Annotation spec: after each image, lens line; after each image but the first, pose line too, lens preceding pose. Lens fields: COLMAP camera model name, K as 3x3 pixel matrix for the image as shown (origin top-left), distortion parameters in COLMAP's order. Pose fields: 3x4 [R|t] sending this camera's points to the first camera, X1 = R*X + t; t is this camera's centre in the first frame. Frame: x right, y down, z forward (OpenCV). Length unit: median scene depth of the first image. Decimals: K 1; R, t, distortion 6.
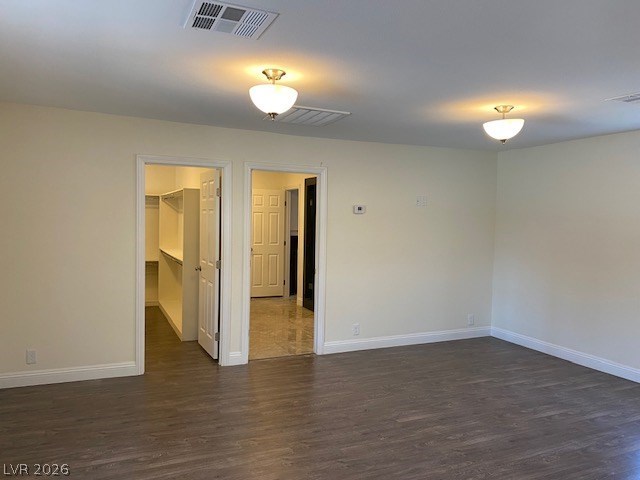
lens RADIAL K [[495.0, 0, 320.8], [0, 495.0, 237.2], [0, 0, 1]] dist [0.046139, -0.050628]
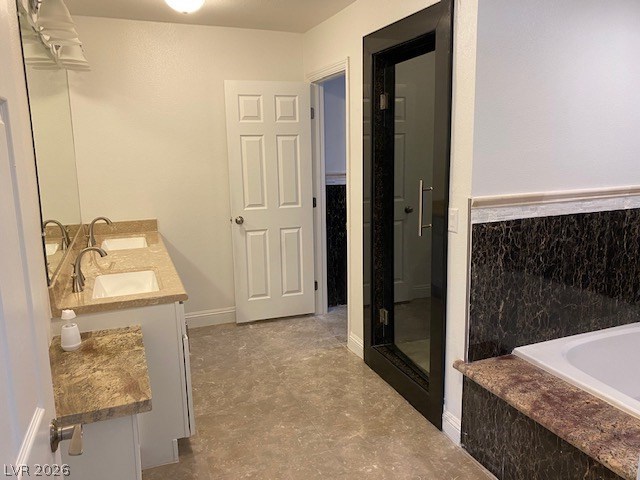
lens RADIAL K [[495.0, 0, 319.0], [0, 495.0, 238.2], [0, 0, 1]] dist [0.046139, -0.050628]
pose [[0.998024, -0.027320, -0.056583, -0.091074], [0.035175, 0.989118, 0.142857, -0.042997], [0.052065, -0.144565, 0.988125, 1.137442]]
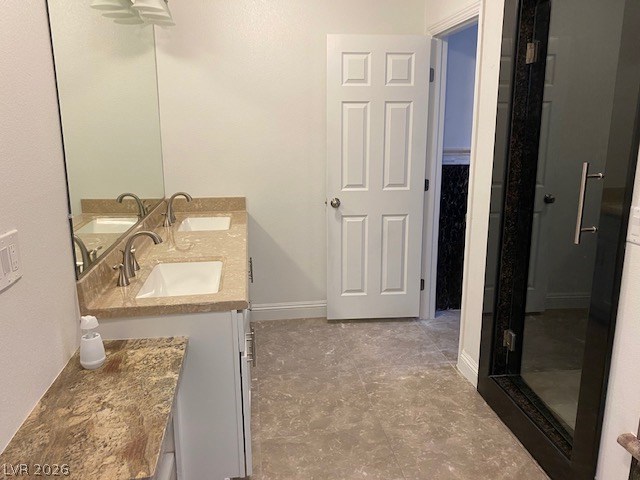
lens RADIAL K [[495.0, 0, 324.5], [0, 495.0, 236.0], [0, 0, 1]] dist [0.046139, -0.050628]
pose [[0.962835, 0.038525, -0.267329, -0.094837], [0.010339, 0.983792, 0.179013, -0.038343], [0.269893, -0.175124, 0.946831, 1.287594]]
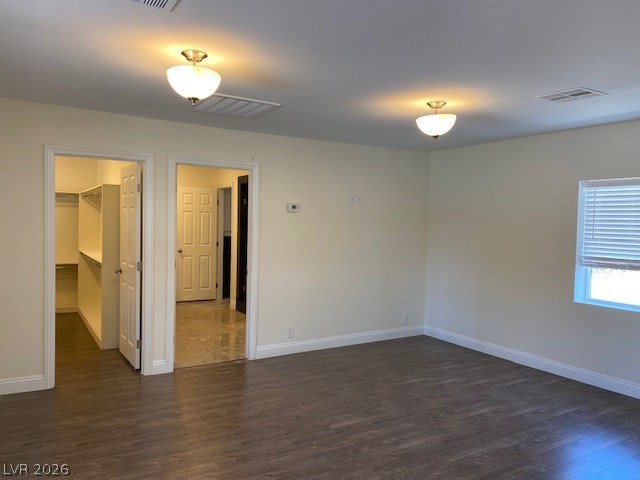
lens RADIAL K [[495.0, 0, 319.7], [0, 495.0, 238.2], [0, 0, 1]] dist [0.046139, -0.050628]
pose [[0.992578, -0.002958, 0.121574, 0.015324], [0.003233, 0.999993, -0.002068, 0.007103], [-0.121567, 0.002446, 0.992580, 0.045376]]
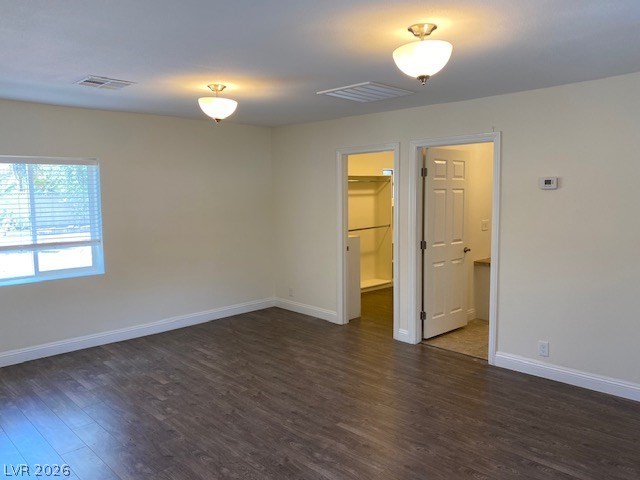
lens RADIAL K [[495.0, 0, 320.5], [0, 495.0, 242.4], [0, 0, 1]] dist [0.046139, -0.050628]
pose [[0.344608, 0.076919, -0.935590, 0.829716], [-0.030871, 0.997027, 0.070599, -0.015976], [0.938239, 0.004554, 0.345958, 0.569932]]
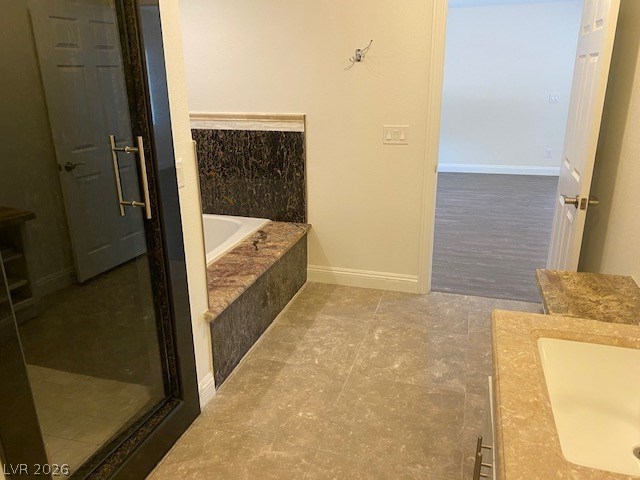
lens RADIAL K [[495.0, 0, 320.4], [0, 495.0, 237.0], [0, 0, 1]] dist [0.046139, -0.050628]
pose [[-0.749907, -0.214846, 0.625684, -0.380825], [0.026920, 0.935101, 0.353356, -0.084922], [-0.660995, 0.281828, -0.695455, 1.953689]]
